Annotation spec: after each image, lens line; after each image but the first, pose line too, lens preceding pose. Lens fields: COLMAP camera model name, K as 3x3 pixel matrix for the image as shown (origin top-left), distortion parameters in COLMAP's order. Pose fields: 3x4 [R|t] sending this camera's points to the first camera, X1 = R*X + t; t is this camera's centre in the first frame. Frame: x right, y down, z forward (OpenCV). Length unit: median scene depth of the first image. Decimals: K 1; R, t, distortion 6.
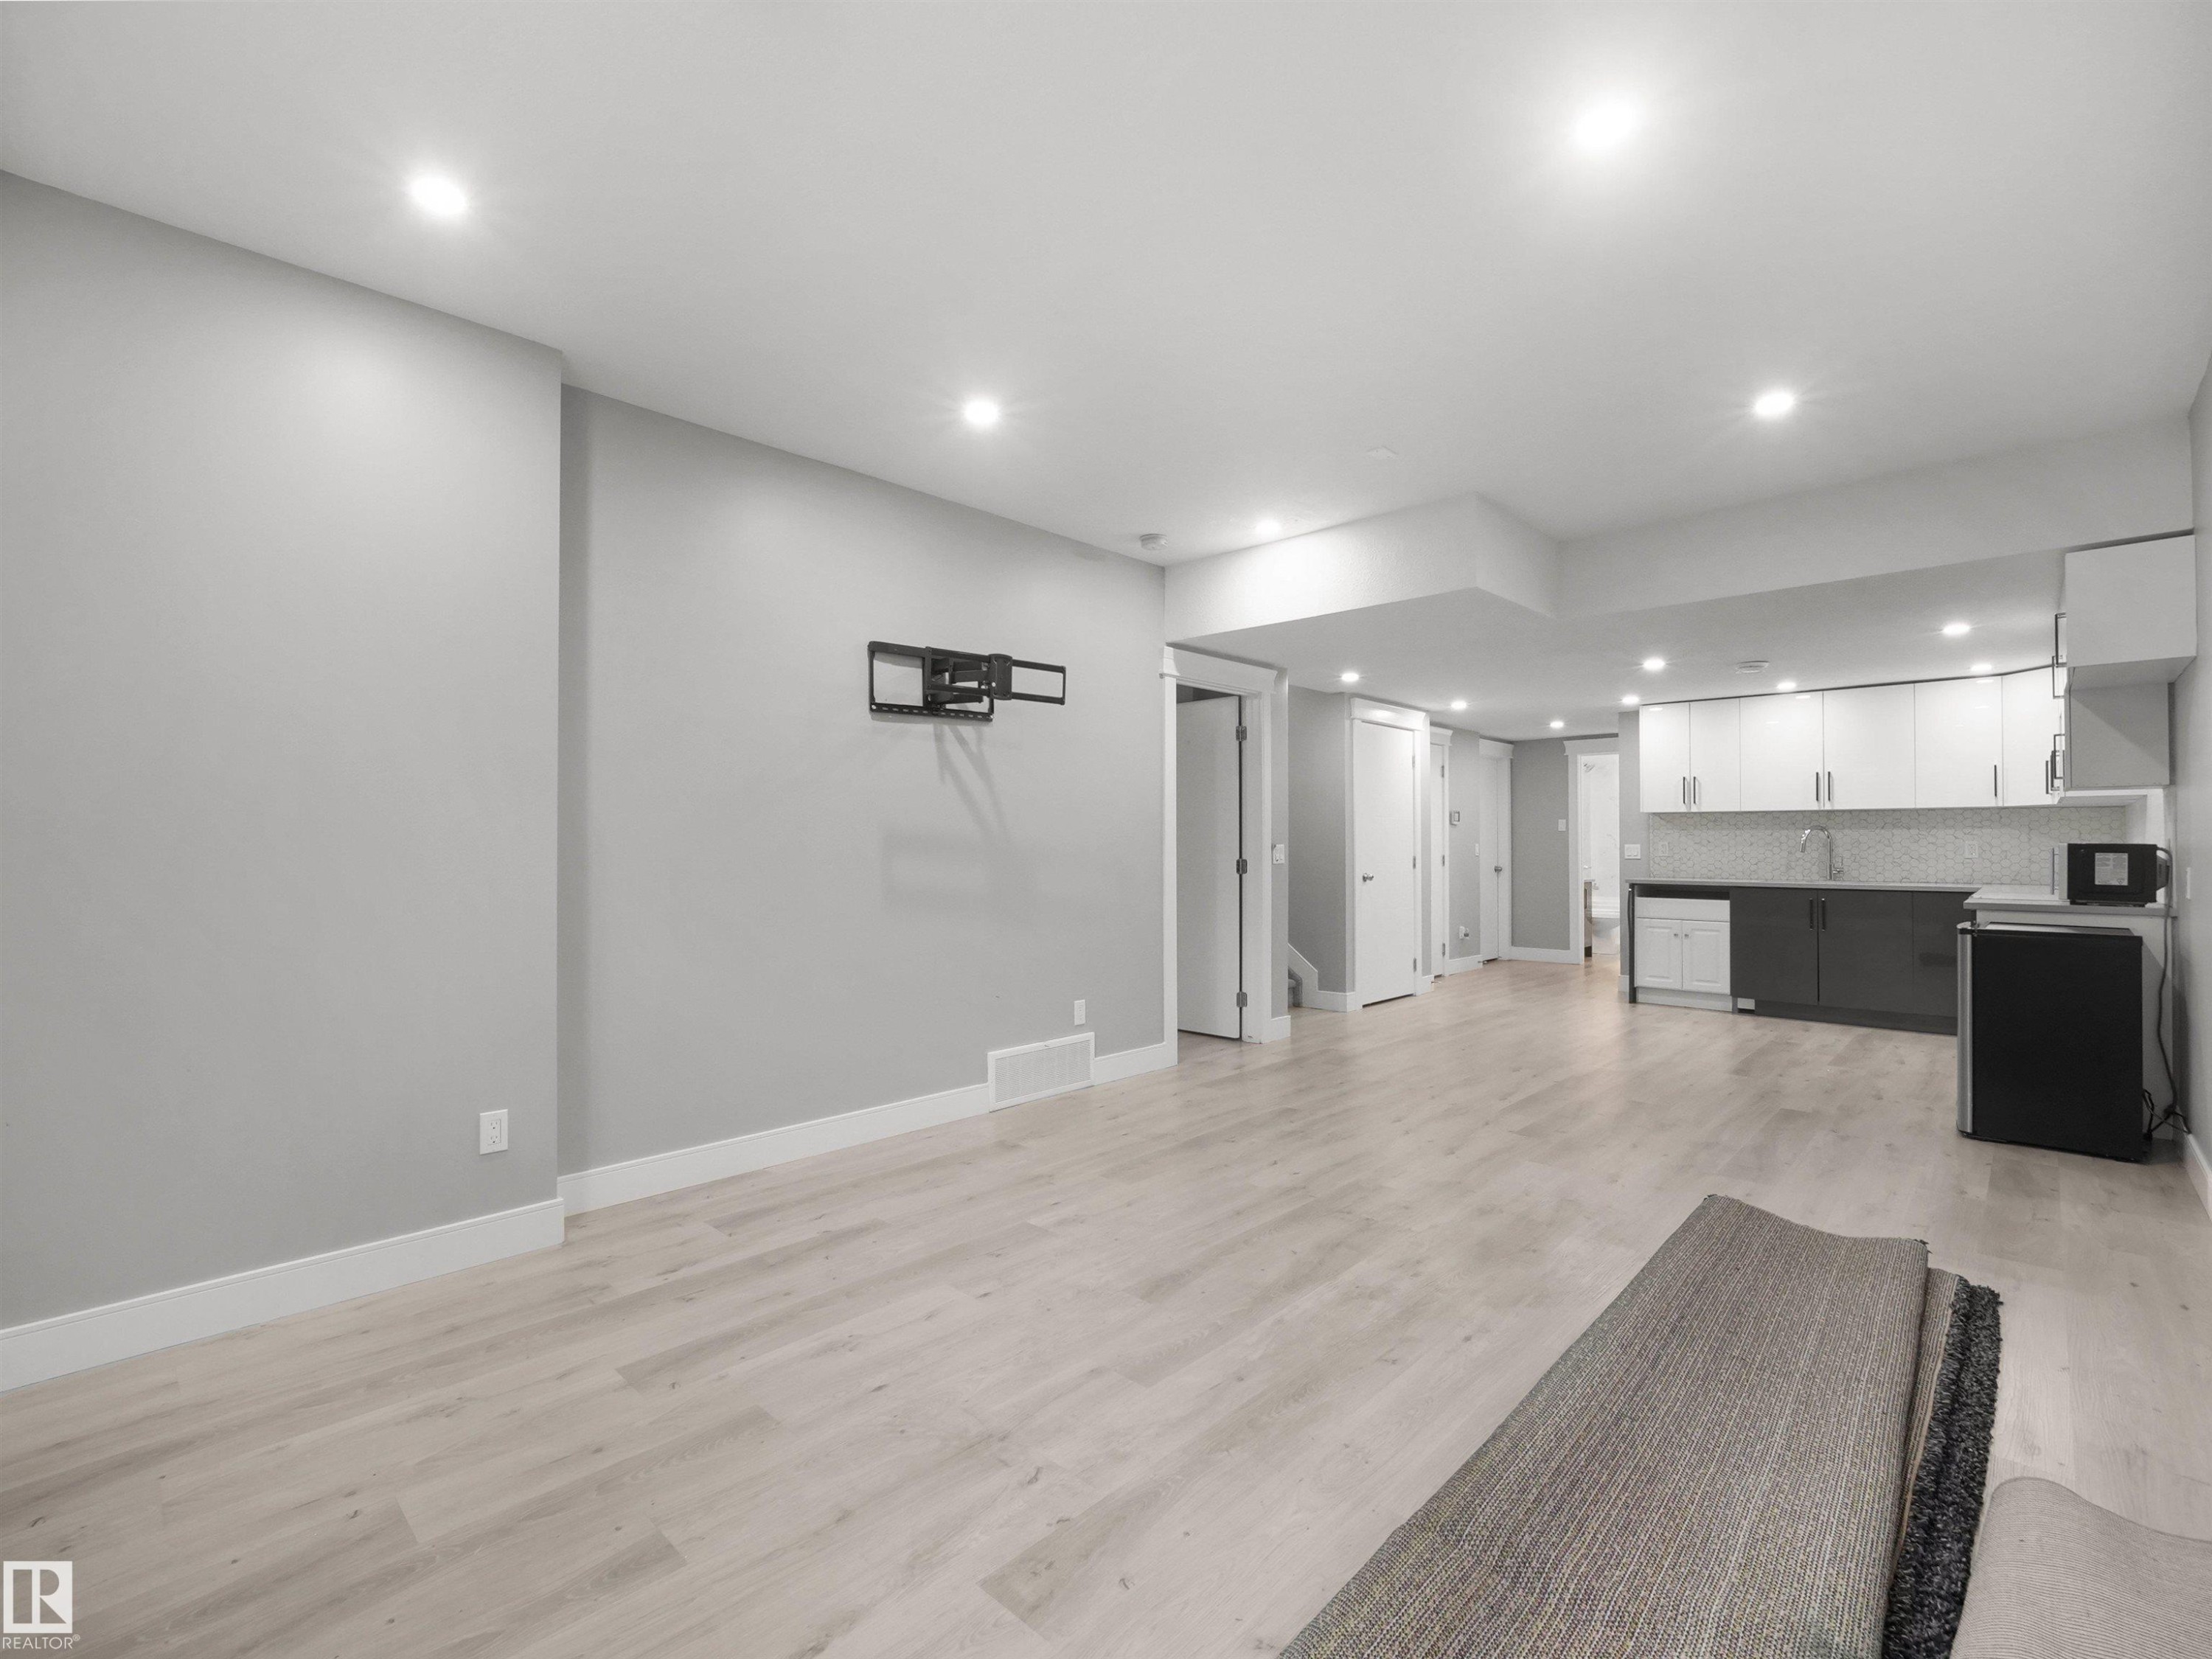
lens RADIAL K [[1007.5, 0, 1092.1], [0, 1007.5, 828.0], [0, 0, 1]] dist [-0.027154, 0.004969]
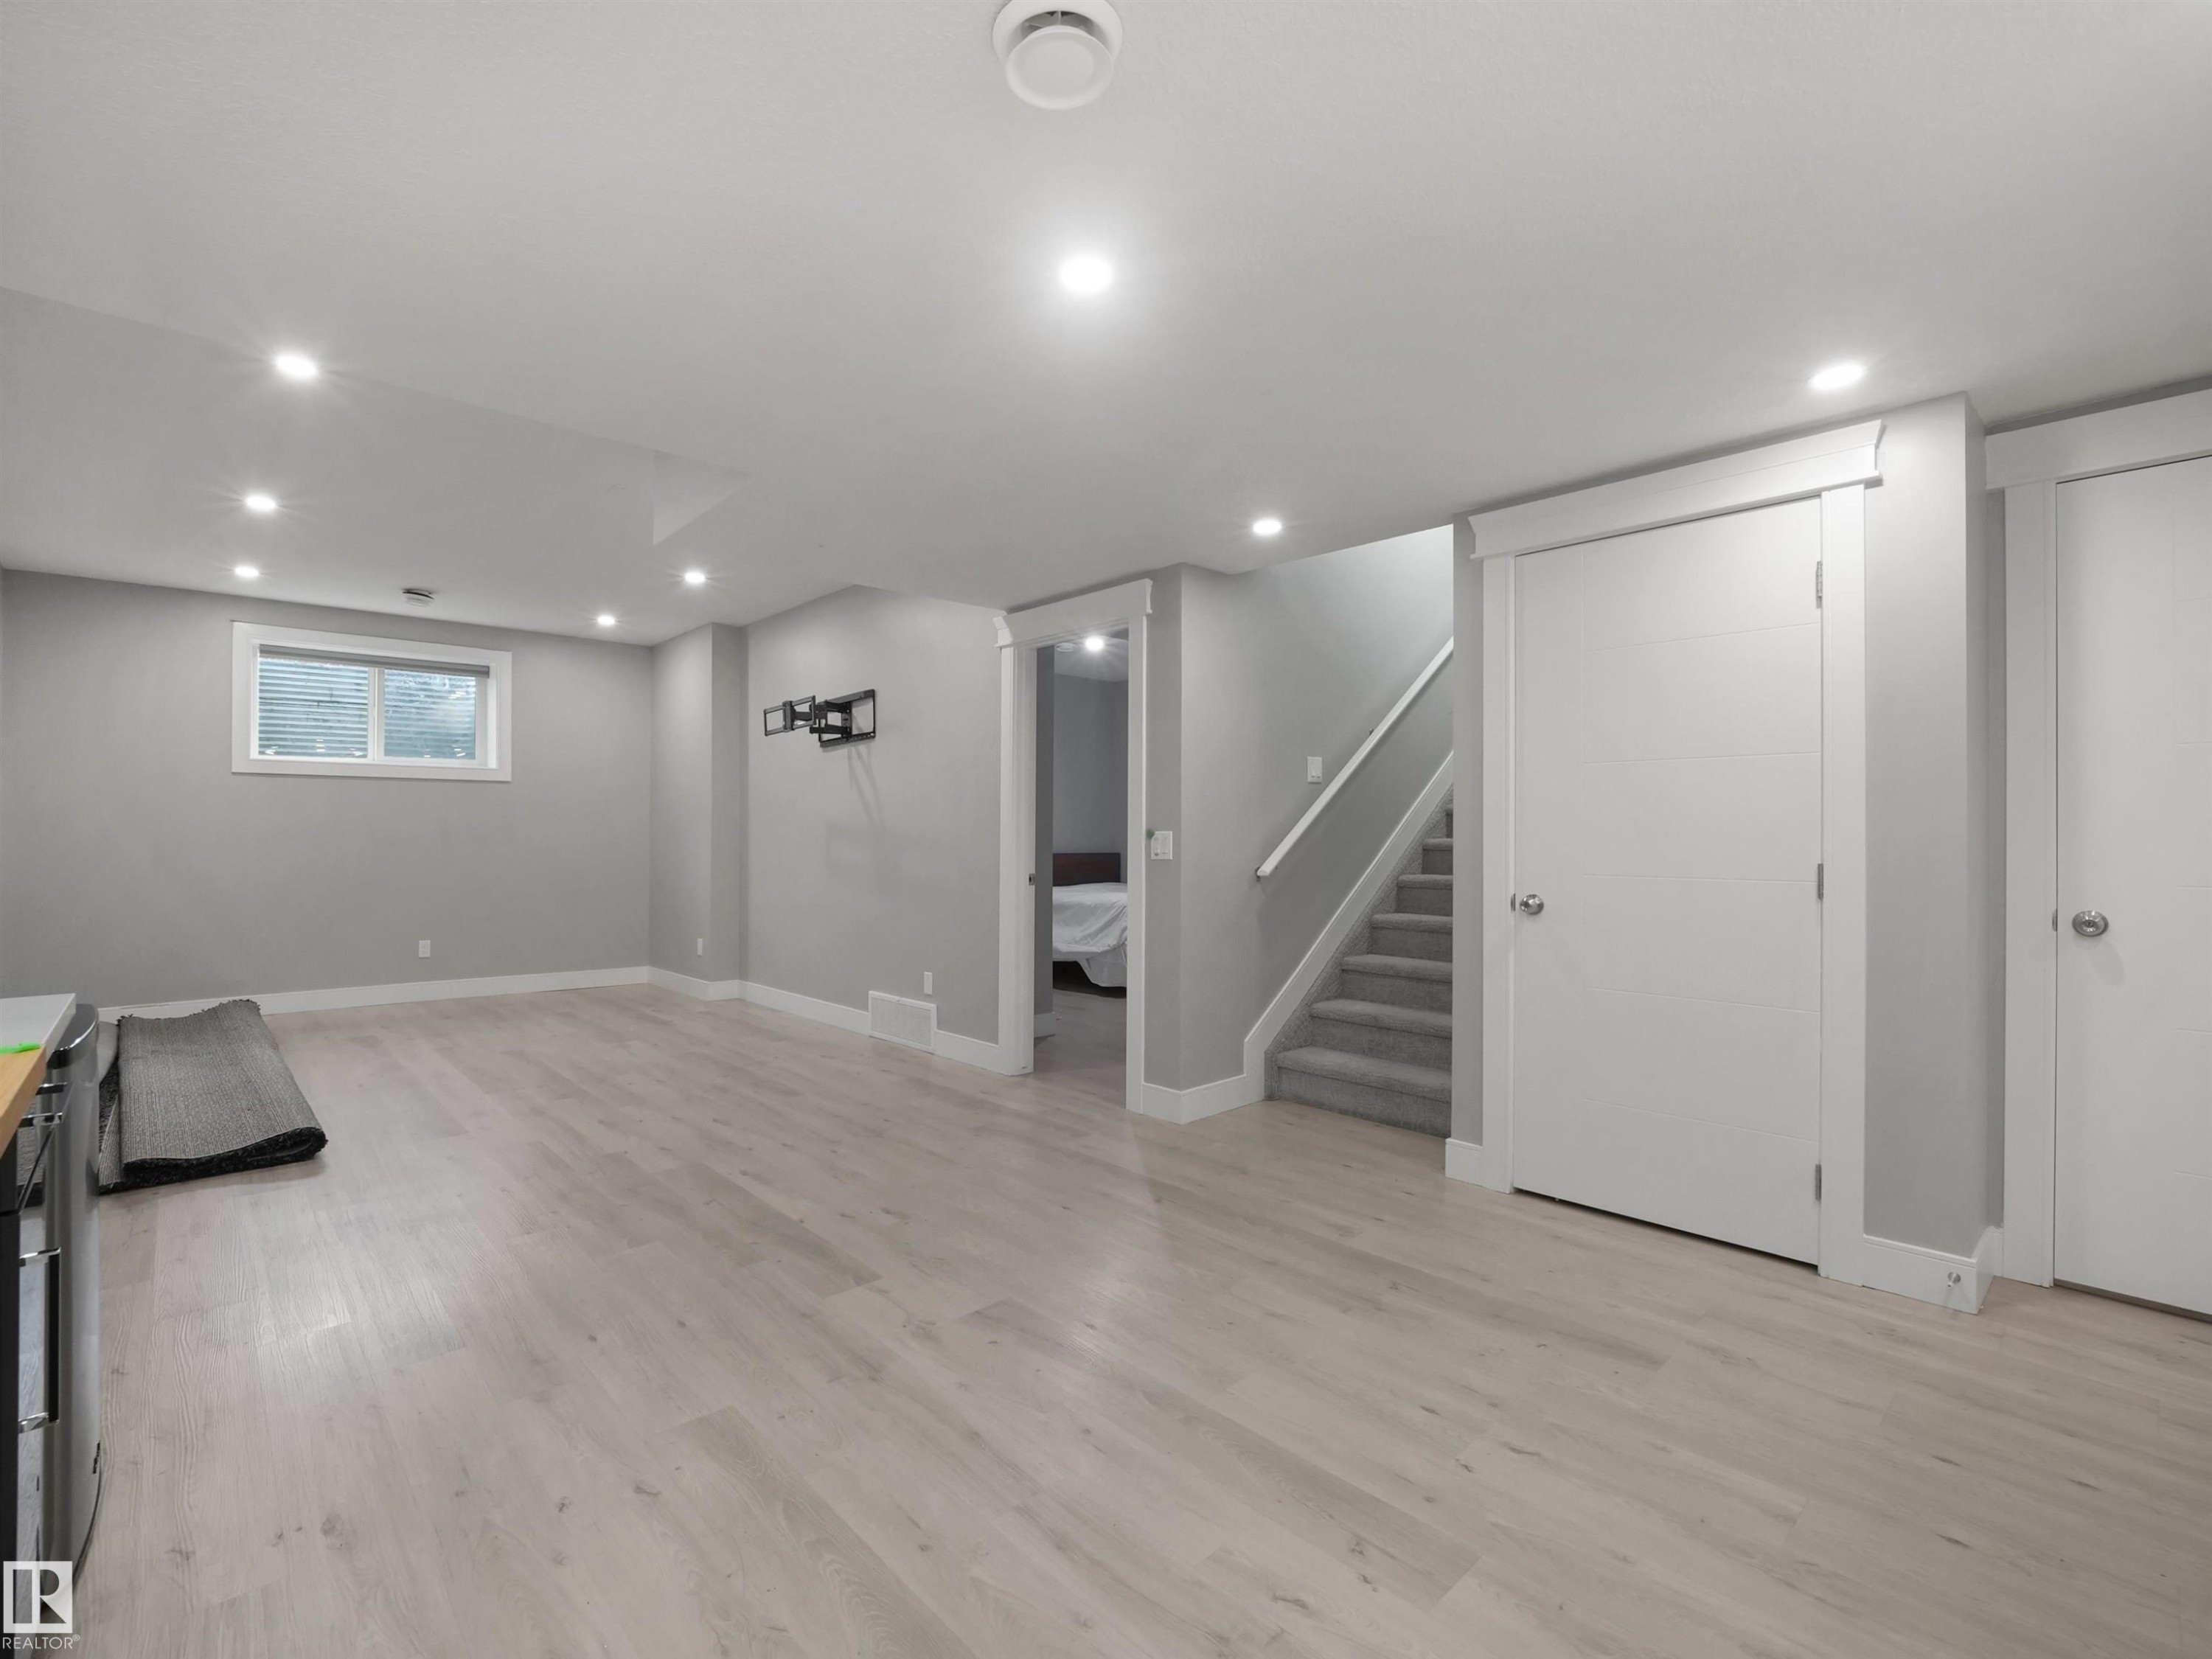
lens RADIAL K [[1007.5, 0, 1081.9], [0, 1007.5, 834.9], [0, 0, 1]] dist [-0.027154, 0.004969]
pose [[-0.068710, 0.000748, -0.997636, 0.771574], [0.016920, 0.999857, -0.000415, 0.016295], [0.997493, -0.016909, -0.068713, 0.887513]]
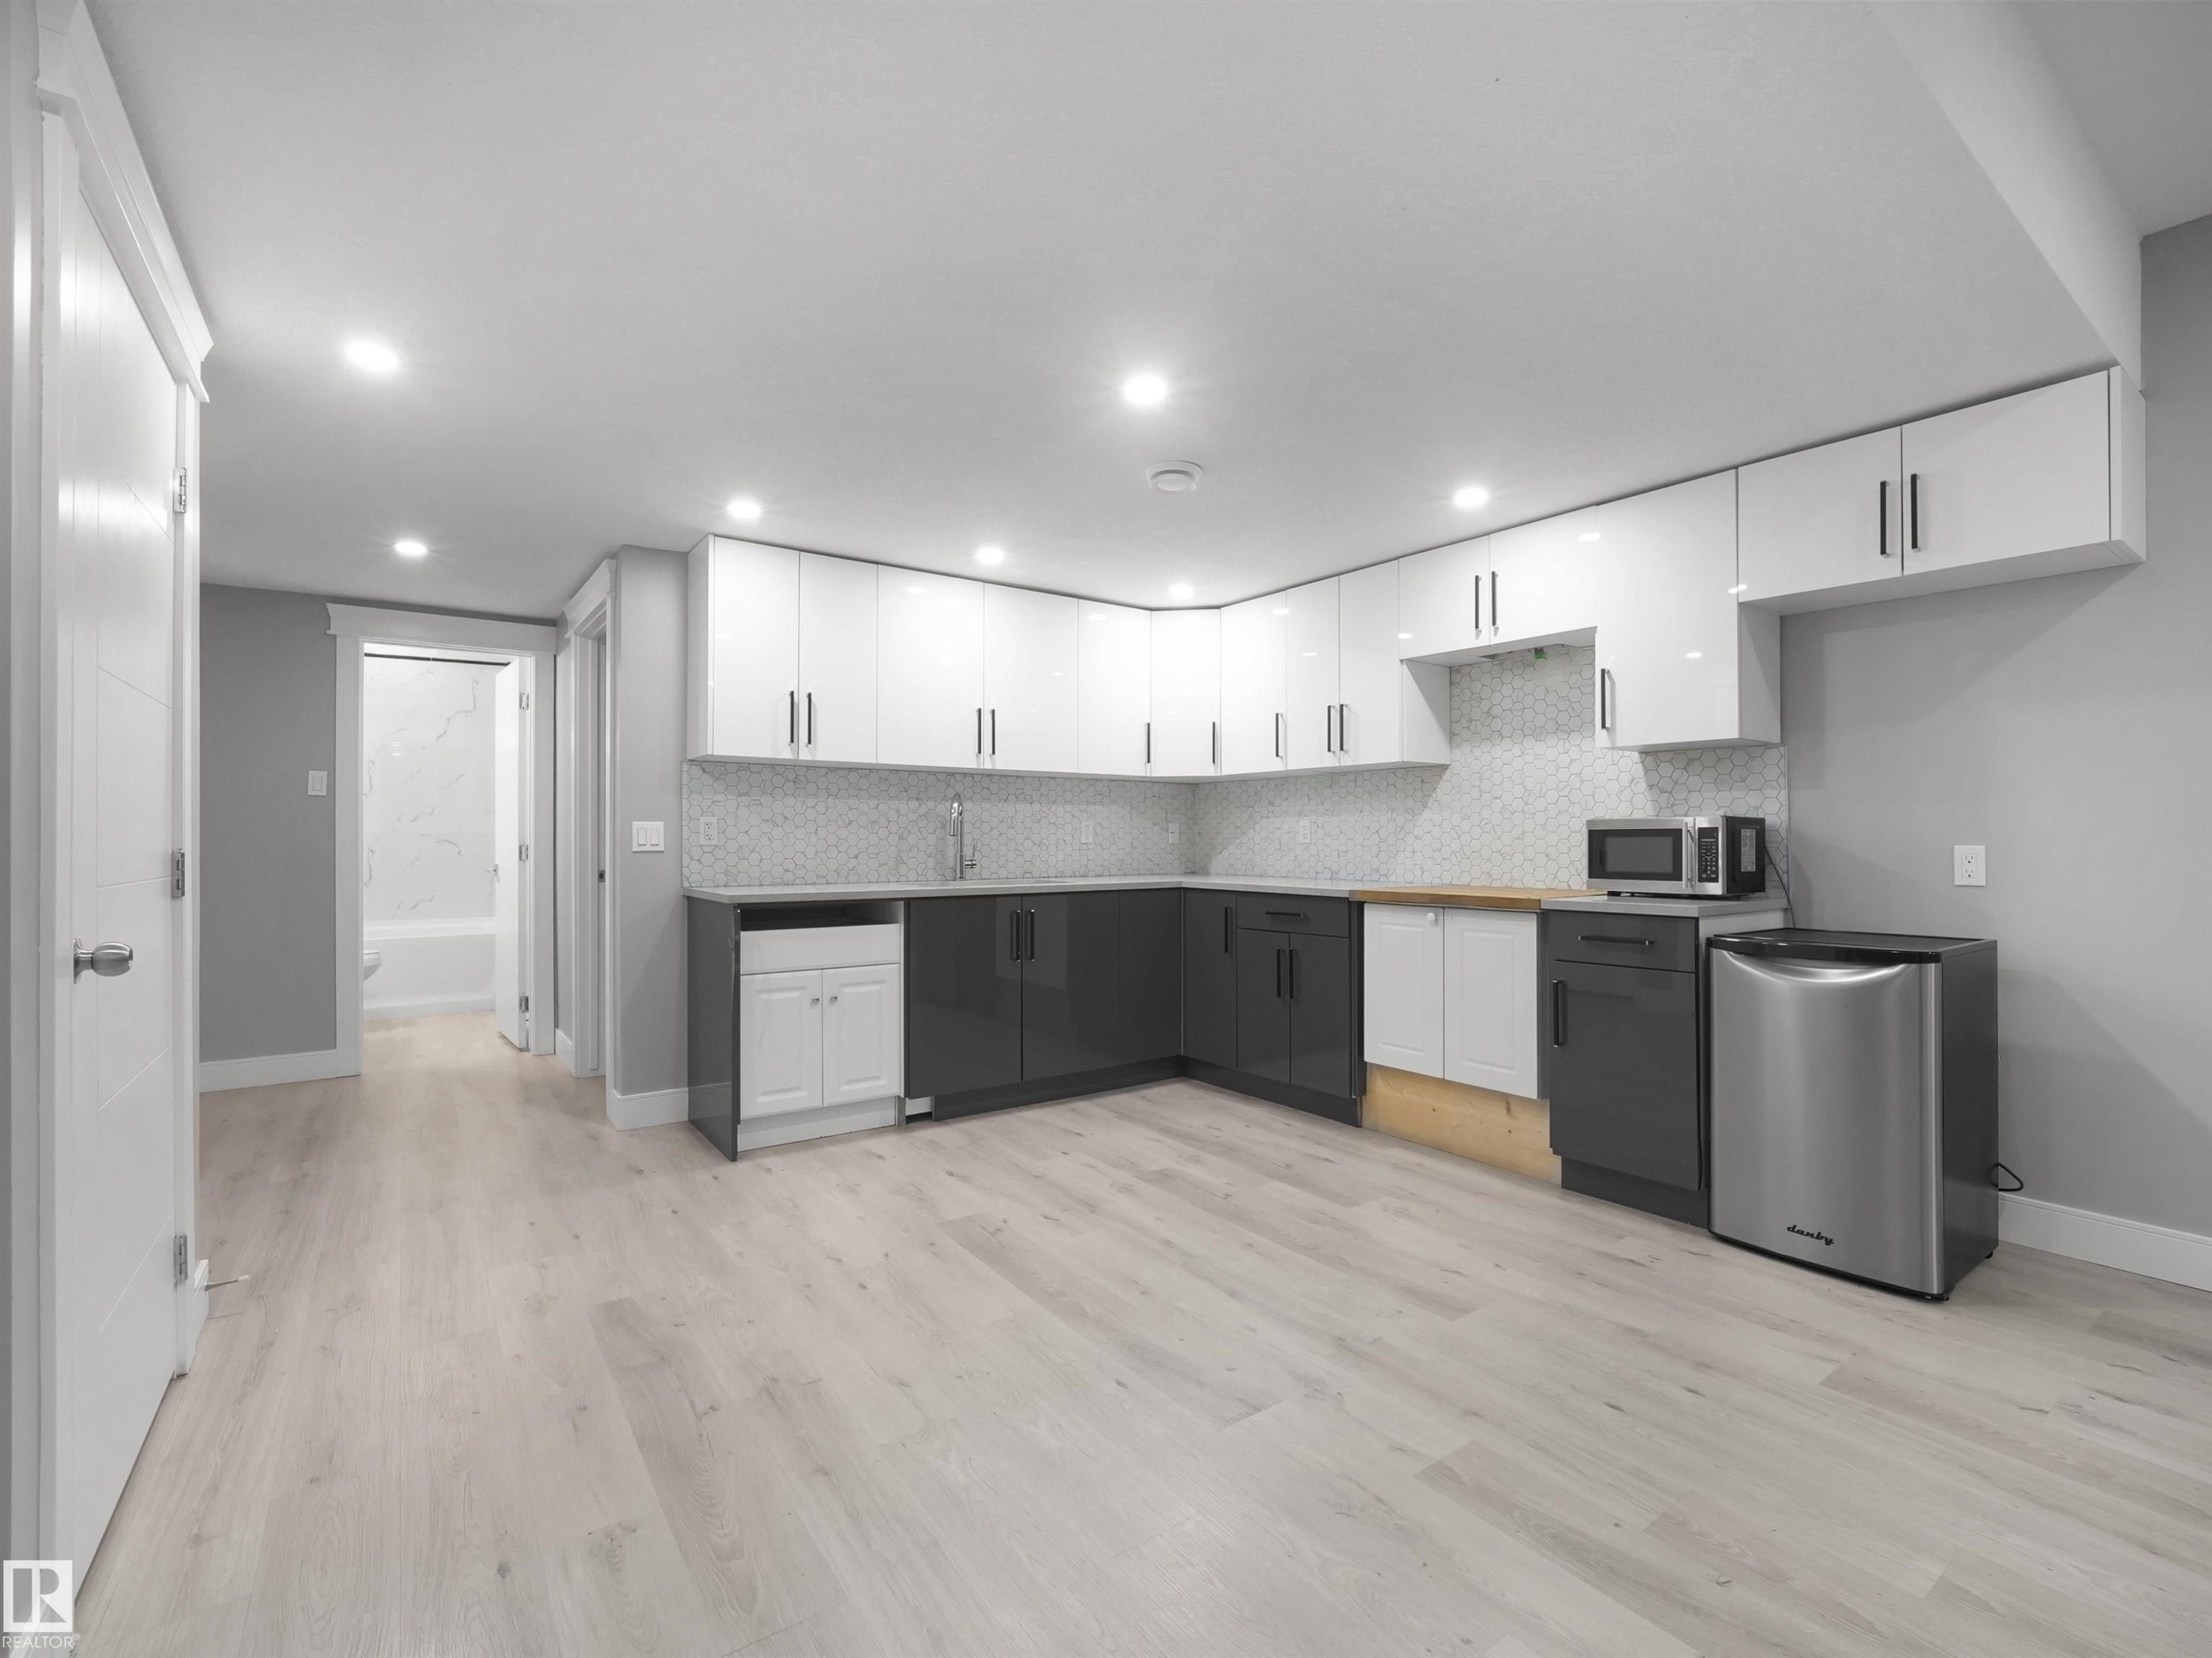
lens RADIAL K [[1007.4, 0, 1111.7], [0, 1007.4, 827.2], [0, 0, 1]] dist [-0.027154, 0.004969]
pose [[0.181199, 0.008232, 0.983412, 0.122010], [-0.015826, 0.999860, -0.005454, 0.021371], [-0.983319, -0.014575, 0.181304, 0.813858]]
